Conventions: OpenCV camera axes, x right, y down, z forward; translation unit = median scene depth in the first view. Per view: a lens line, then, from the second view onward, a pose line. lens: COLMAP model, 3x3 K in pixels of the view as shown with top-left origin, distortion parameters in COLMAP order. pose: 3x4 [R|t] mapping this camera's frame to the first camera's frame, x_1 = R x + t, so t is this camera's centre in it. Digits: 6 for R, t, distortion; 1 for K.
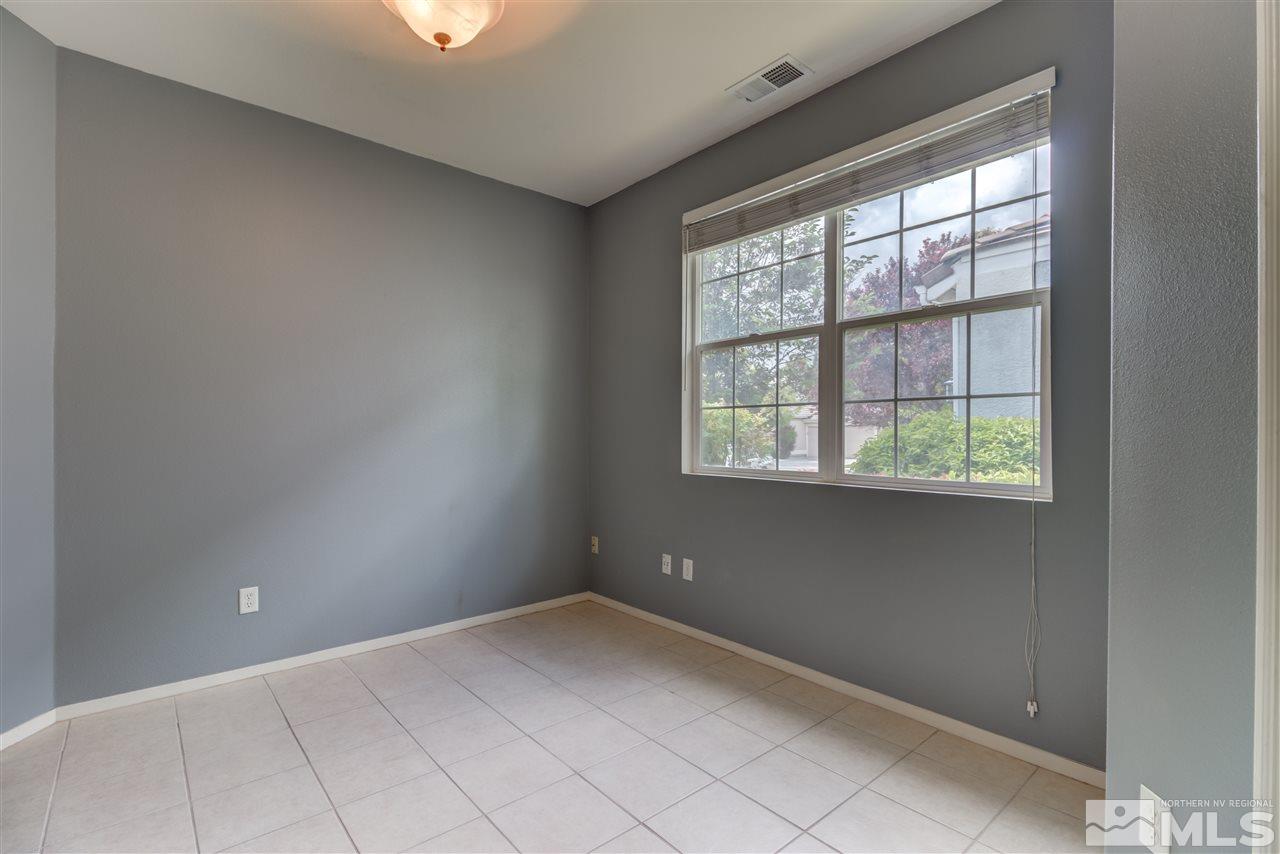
lens RADIAL K [[595.6, 0, 640.2], [0, 595.6, 434.8], [0, 0, 1]] dist [0.031457, -0.018951]
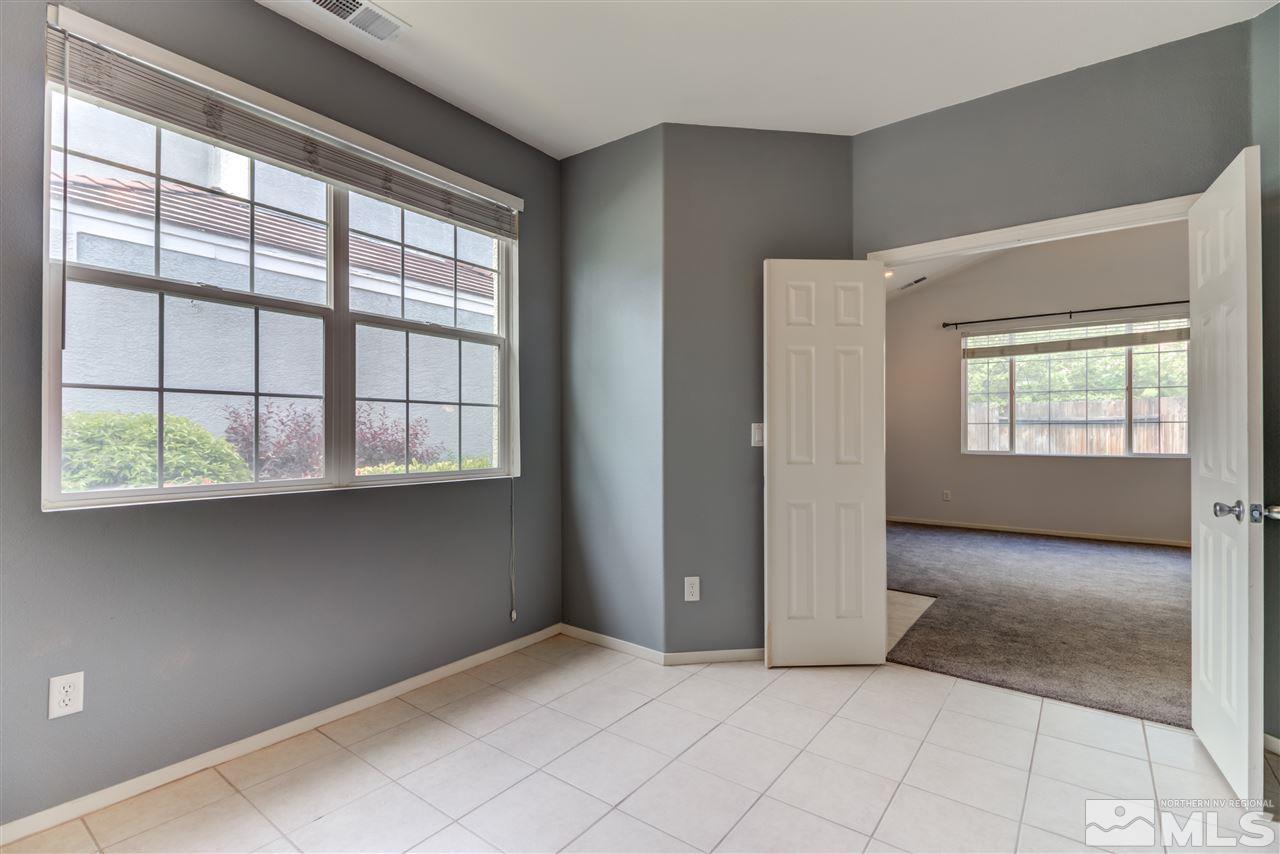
lens RADIAL K [[564.5, 0, 660.7], [0, 564.5, 429.8], [0, 0, 1]] dist [-0.001603, -0.000319]
pose [[-0.221536, 0.006634, 0.975130, -0.623243], [-0.002064, 0.999971, -0.007272, -0.001310], [-0.975150, -0.003624, -0.221516, 0.734833]]
